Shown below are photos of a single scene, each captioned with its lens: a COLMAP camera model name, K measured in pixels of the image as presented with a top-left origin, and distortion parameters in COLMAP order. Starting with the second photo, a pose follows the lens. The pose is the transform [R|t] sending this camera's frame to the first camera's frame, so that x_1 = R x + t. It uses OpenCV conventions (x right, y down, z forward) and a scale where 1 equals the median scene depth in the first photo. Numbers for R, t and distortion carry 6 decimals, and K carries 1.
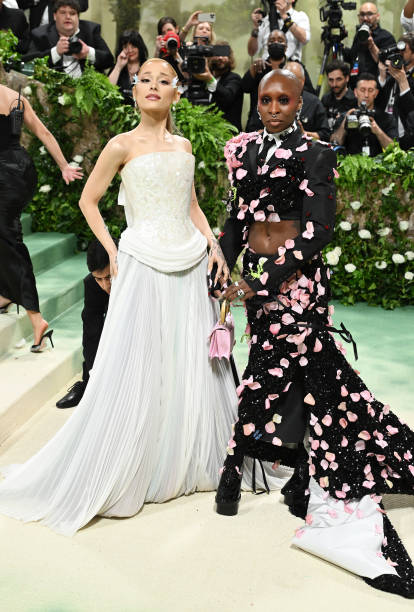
lens RADIAL K [[3646.4, 0, 207.6], [0, 3646.4, 305.5], [0, 0, 1]] dist [-0.468150, 0.000000]
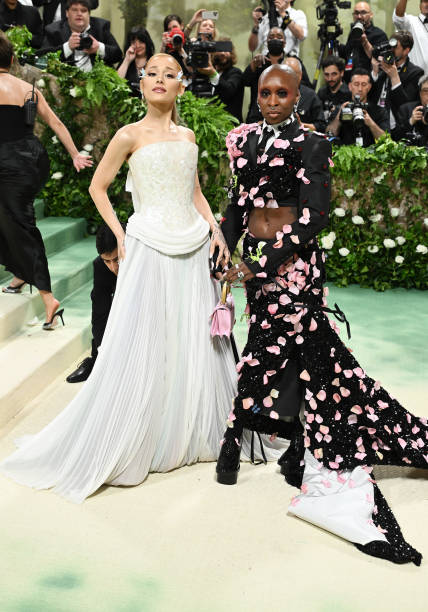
lens RADIAL K [[3864.8, 0, 213.1], [0, 3864.8, 305.4], [0, 0, 1]] dist [-0.345282, 0.000000]
pose [[0.999984, 0.004999, 0.002504, -0.001753], [-0.005003, 0.999986, 0.001476, 0.003845], [-0.002497, -0.001488, 0.999996, -0.125970]]
